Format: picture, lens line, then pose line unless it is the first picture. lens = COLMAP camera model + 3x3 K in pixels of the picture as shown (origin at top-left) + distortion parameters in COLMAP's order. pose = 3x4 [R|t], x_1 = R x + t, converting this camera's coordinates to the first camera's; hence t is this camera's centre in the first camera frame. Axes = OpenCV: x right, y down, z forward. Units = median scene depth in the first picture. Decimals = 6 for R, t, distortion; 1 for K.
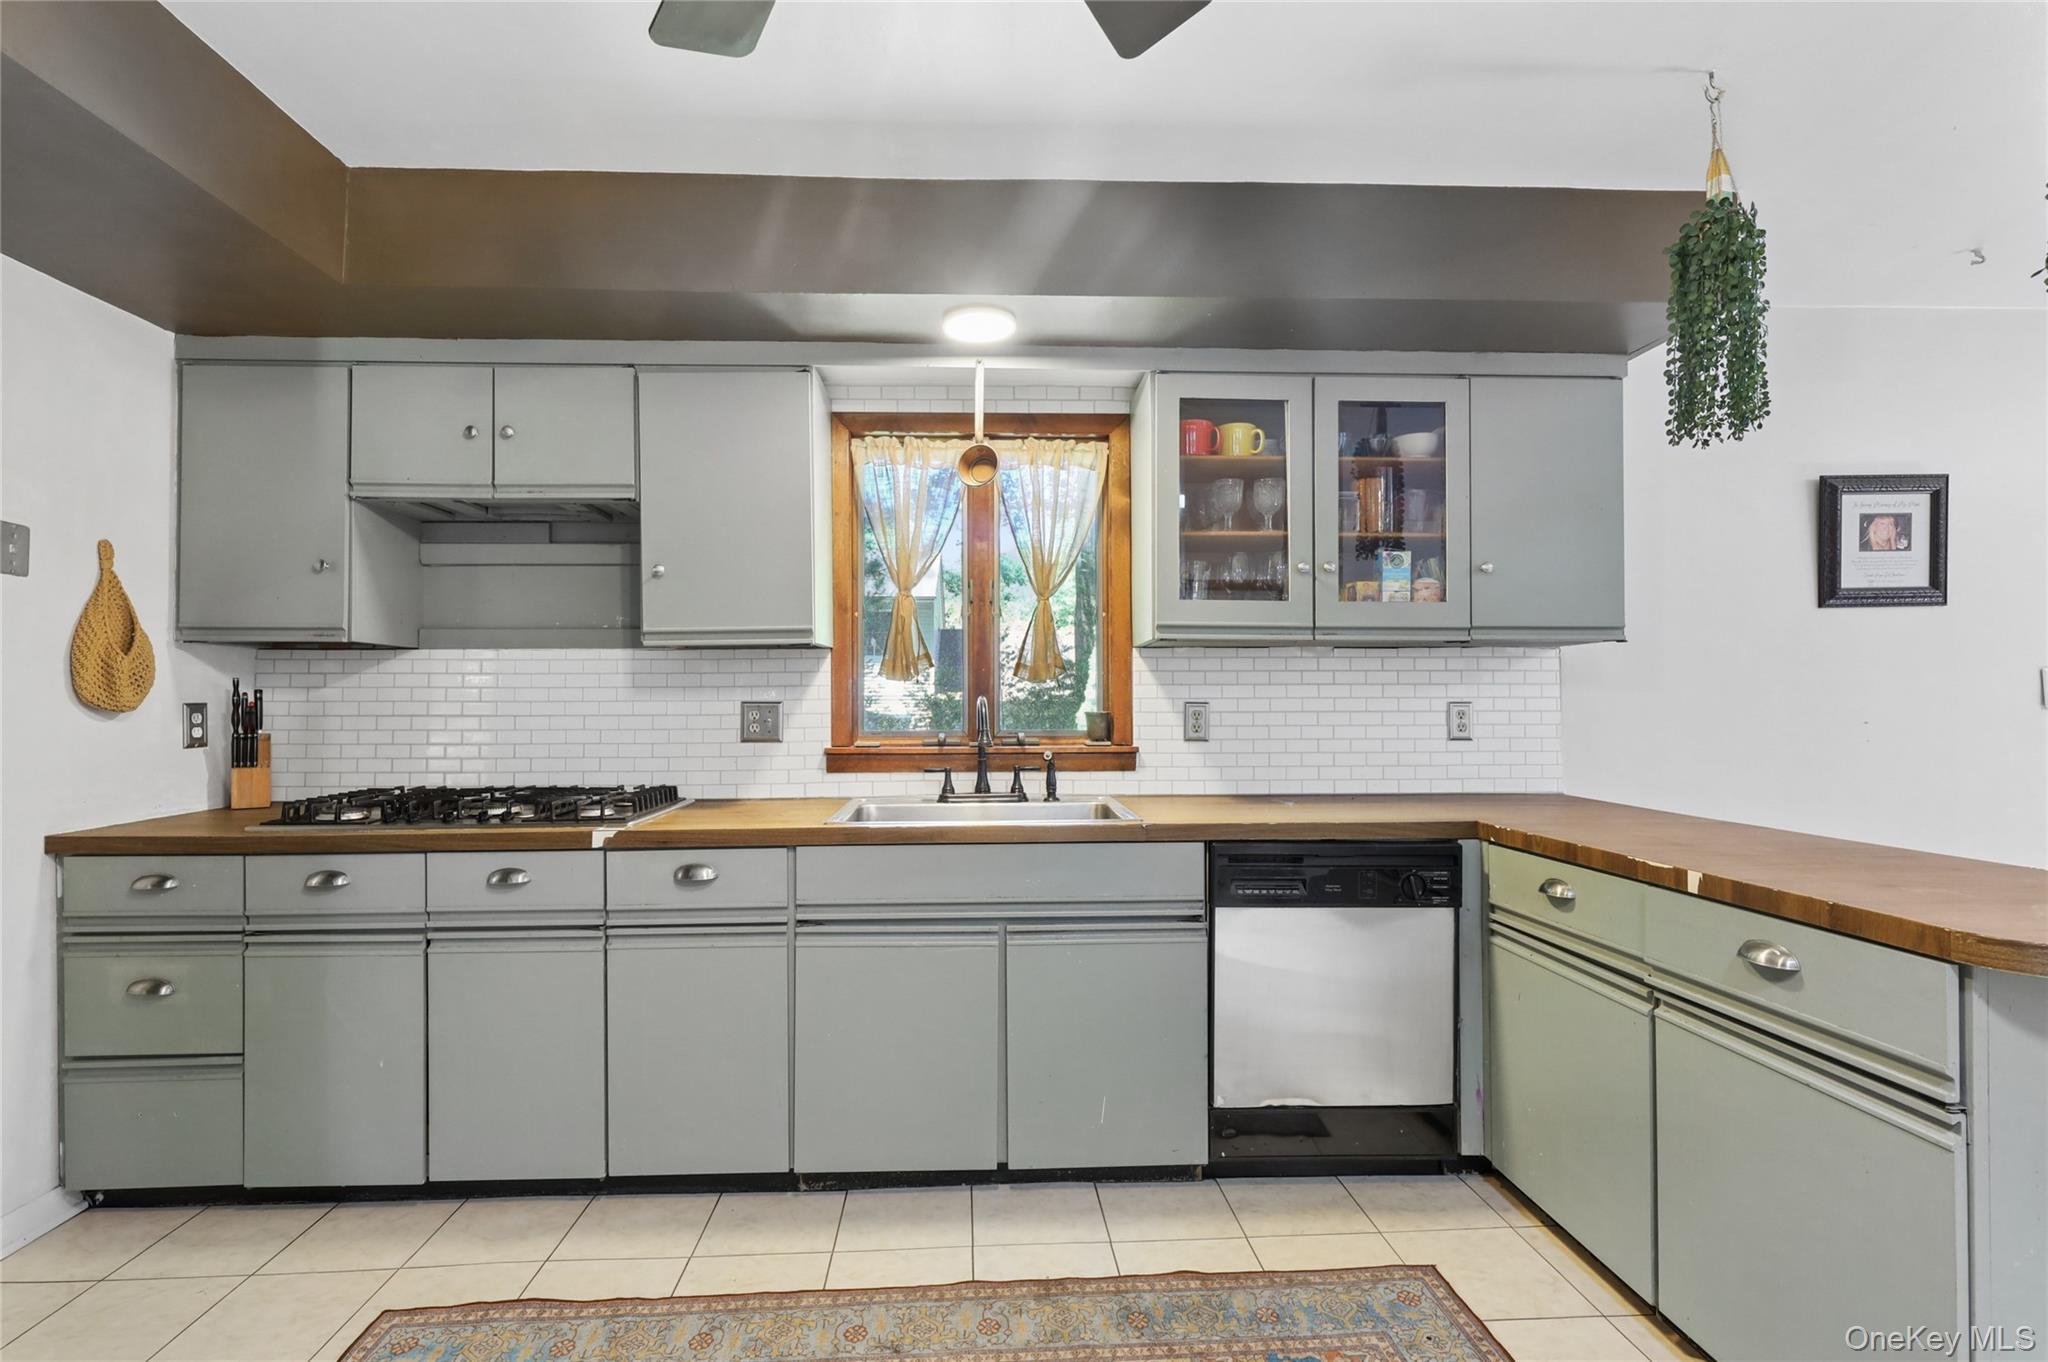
lens RADIAL K [[942.2, 0, 1016.2], [0, 942.2, 690.7], [0, 0, 1]] dist [-0.003170, -0.000467]
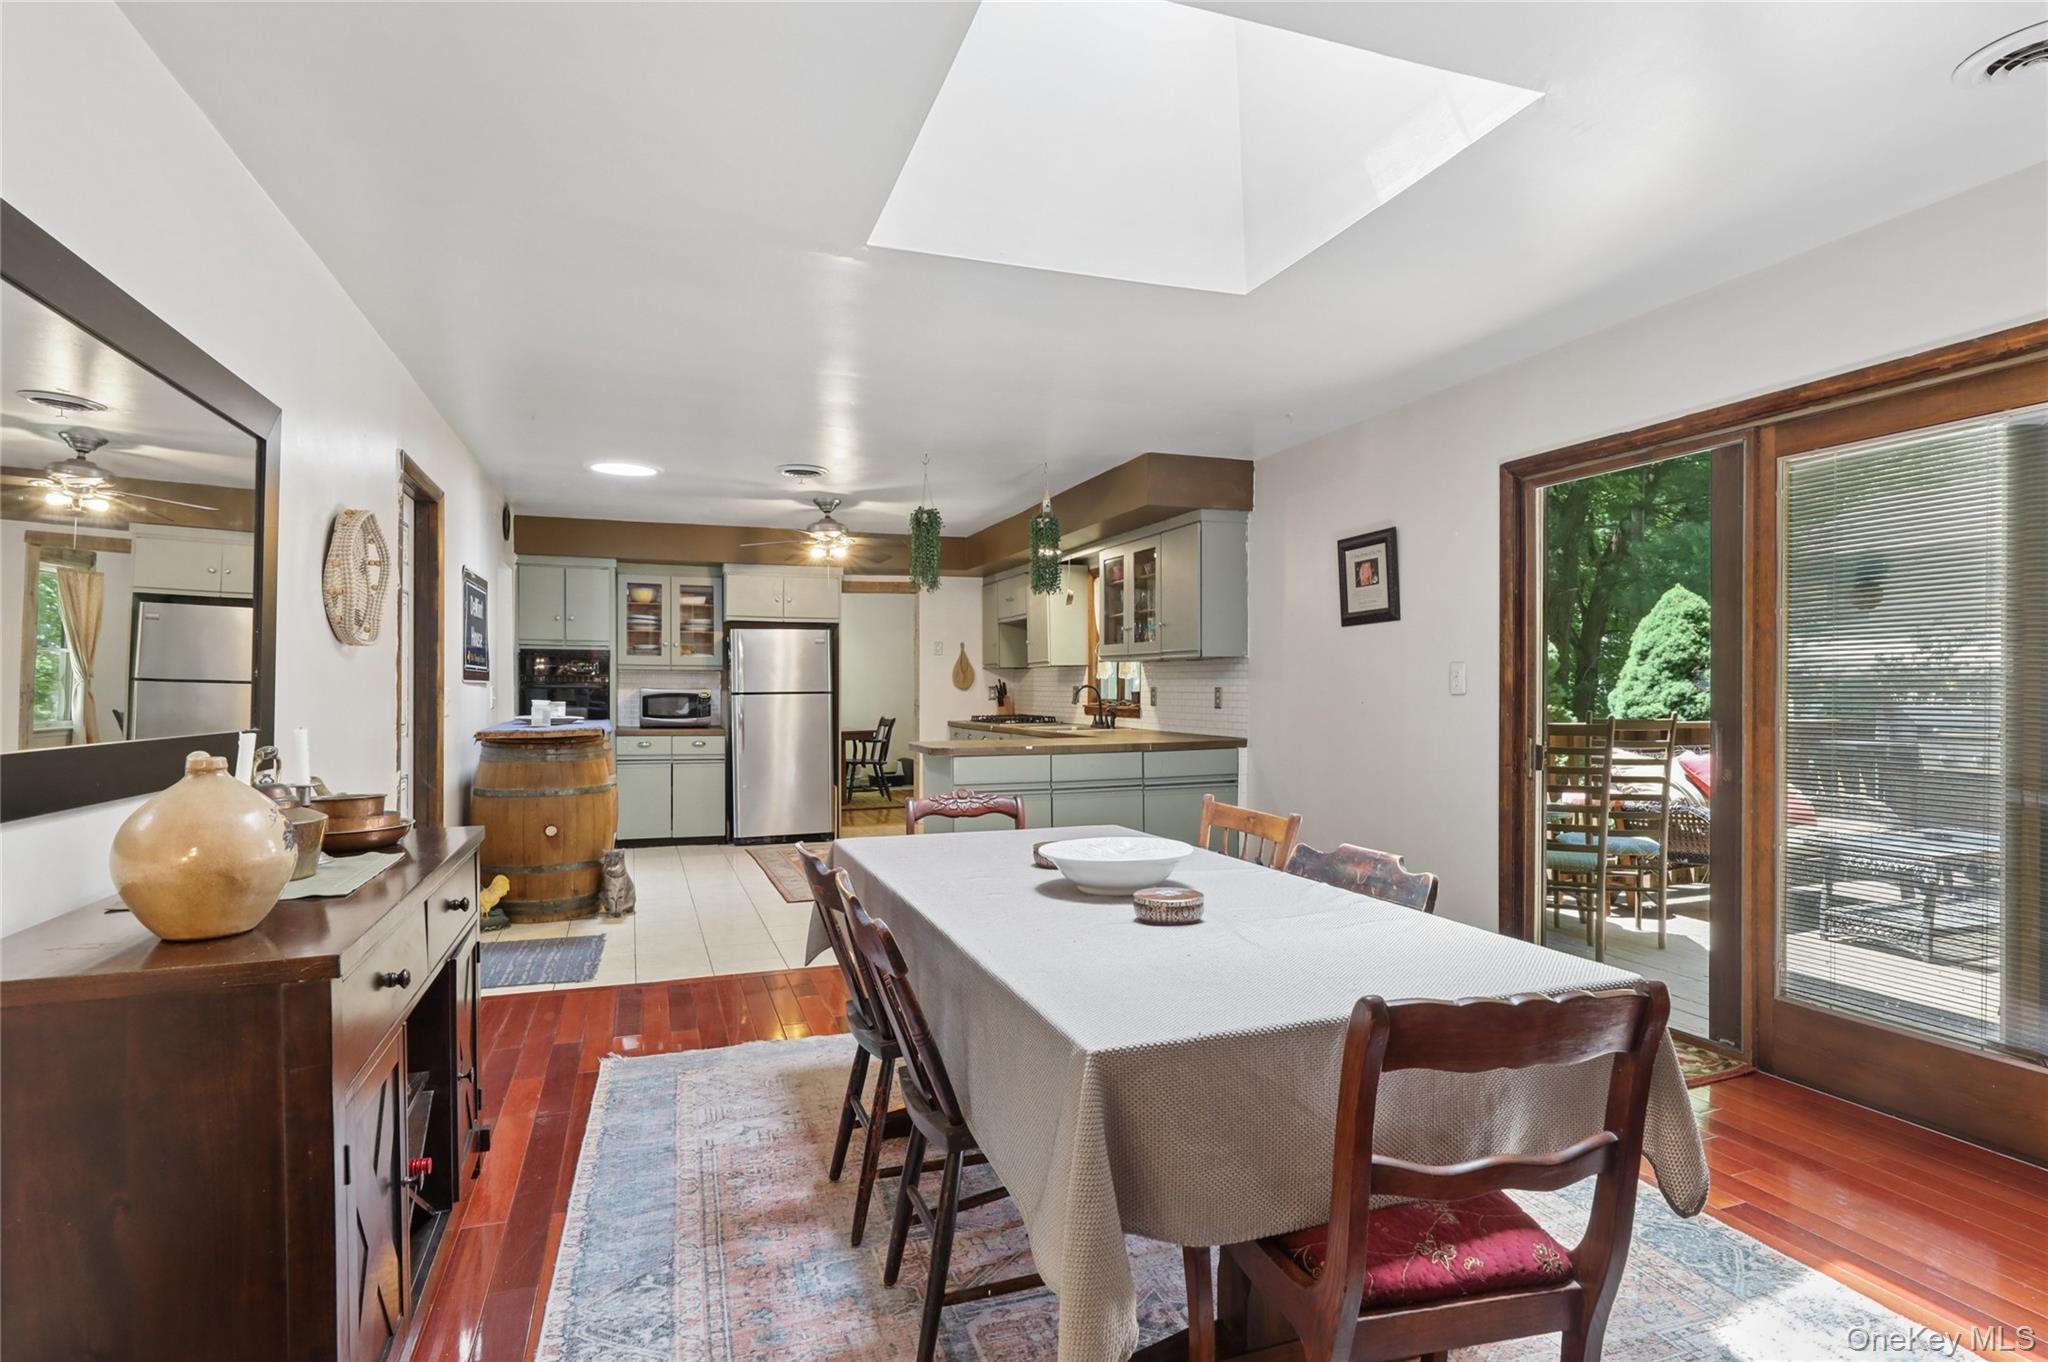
lens RADIAL K [[1069.8, 0, 1019.5], [0, 1069.8, 692.6], [0, 0, 1]] dist [0.001927, 0.000337]
pose [[0.290178, 0.009070, -0.956930, 2.652461], [0.015235, 0.999785, 0.014095, -0.016178], [0.956851, -0.018669, 0.289978, -0.001033]]
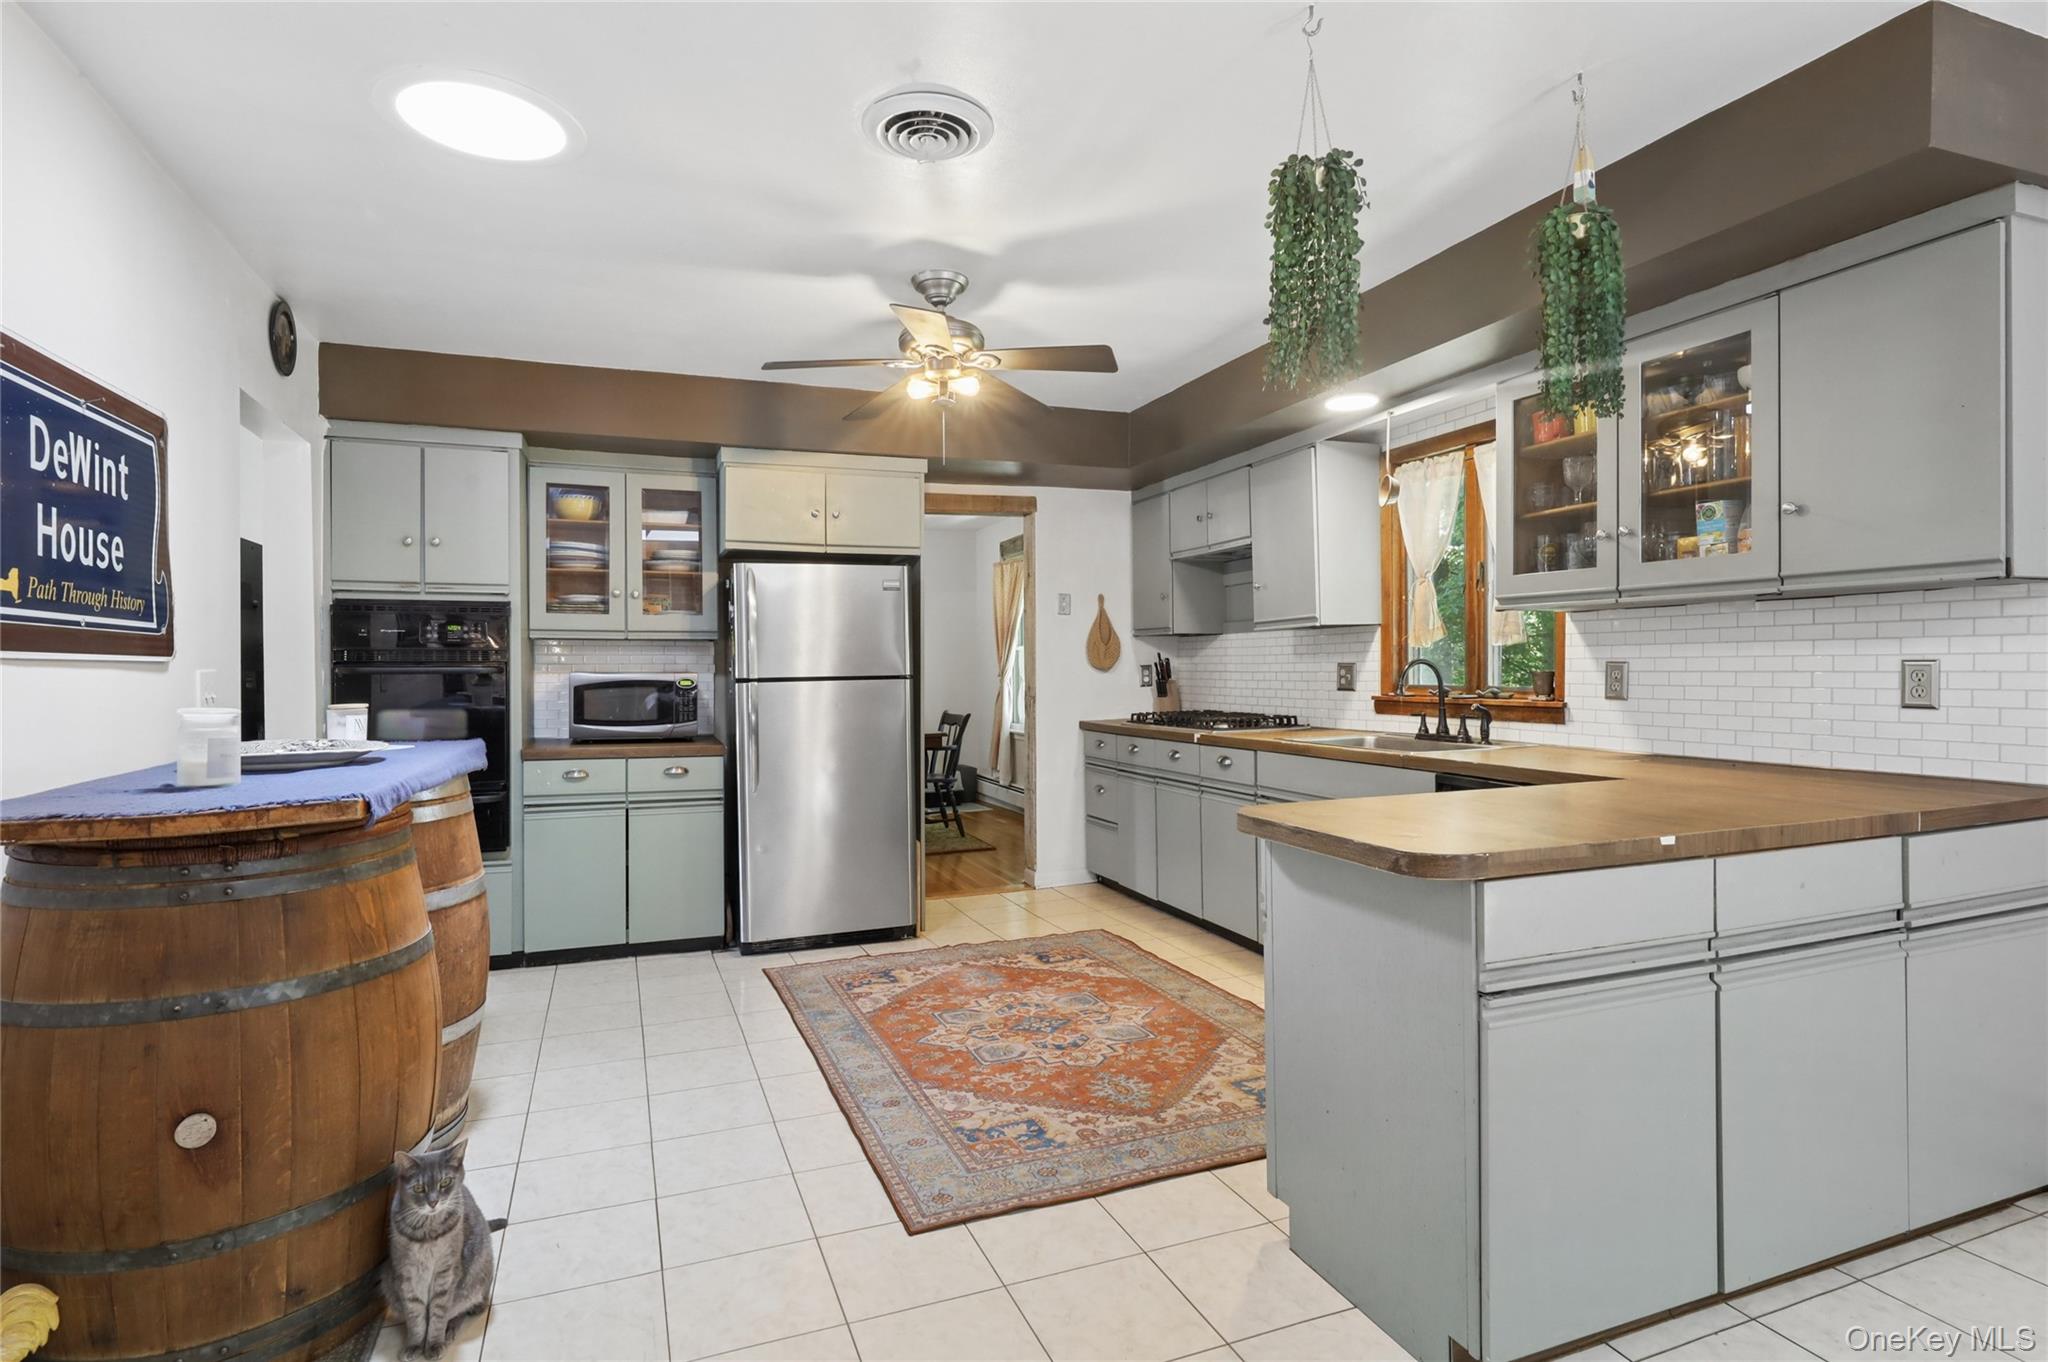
lens RADIAL K [[1044.9, 0, 1008.1], [0, 1044.9, 661.3], [0, 0, 1]] dist [0.002092, 0.000091]
pose [[0.303357, -0.004773, -0.952865, 1.185761], [0.022635, 0.999741, 0.002198, -0.006774], [0.952608, -0.022235, 0.303387, 0.008577]]
